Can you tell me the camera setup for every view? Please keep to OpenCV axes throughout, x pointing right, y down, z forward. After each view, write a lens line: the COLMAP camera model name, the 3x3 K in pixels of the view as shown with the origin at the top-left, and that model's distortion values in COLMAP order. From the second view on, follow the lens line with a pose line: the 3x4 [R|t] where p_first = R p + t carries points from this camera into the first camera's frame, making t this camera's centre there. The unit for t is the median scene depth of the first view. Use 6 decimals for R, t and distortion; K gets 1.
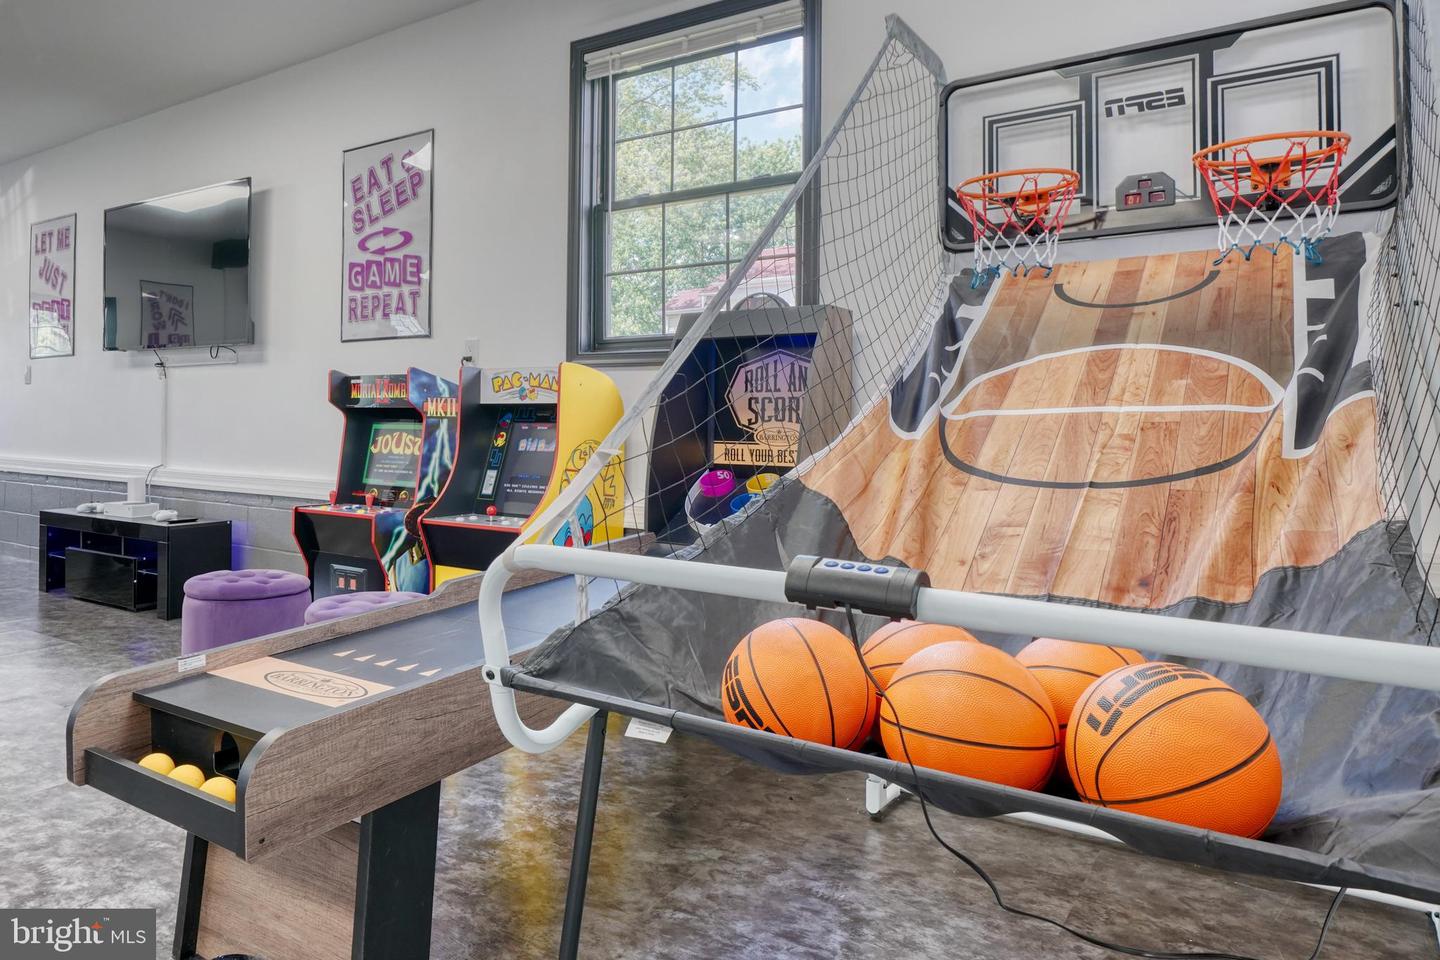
lens RADIAL K [[982.0, 0, 605.2], [0, 982.0, 397.5], [0, 0, 1]] dist [-0.003267, 0.000637]
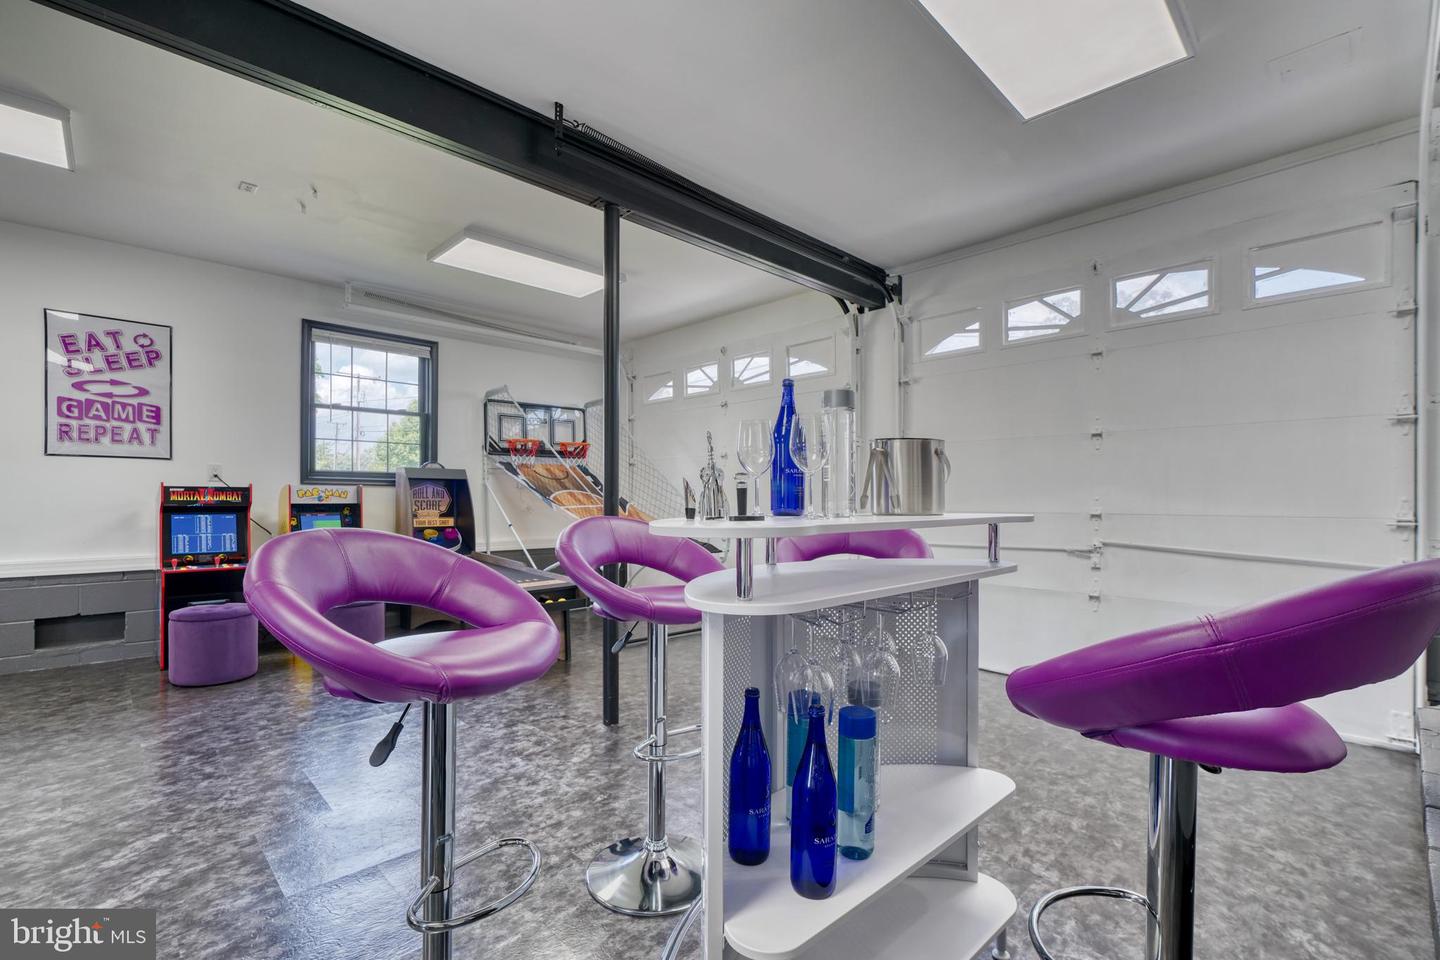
lens RADIAL K [[653.2, 0, 726.6], [0, 653.2, 496.0], [0, 0, 1]] dist [-0.008944, 0.004523]
pose [[0.140213, -0.000688, 0.990121, -1.228930], [-0.021238, 0.999768, 0.003702, -0.030208], [-0.989894, -0.021547, 0.140165, -0.029294]]
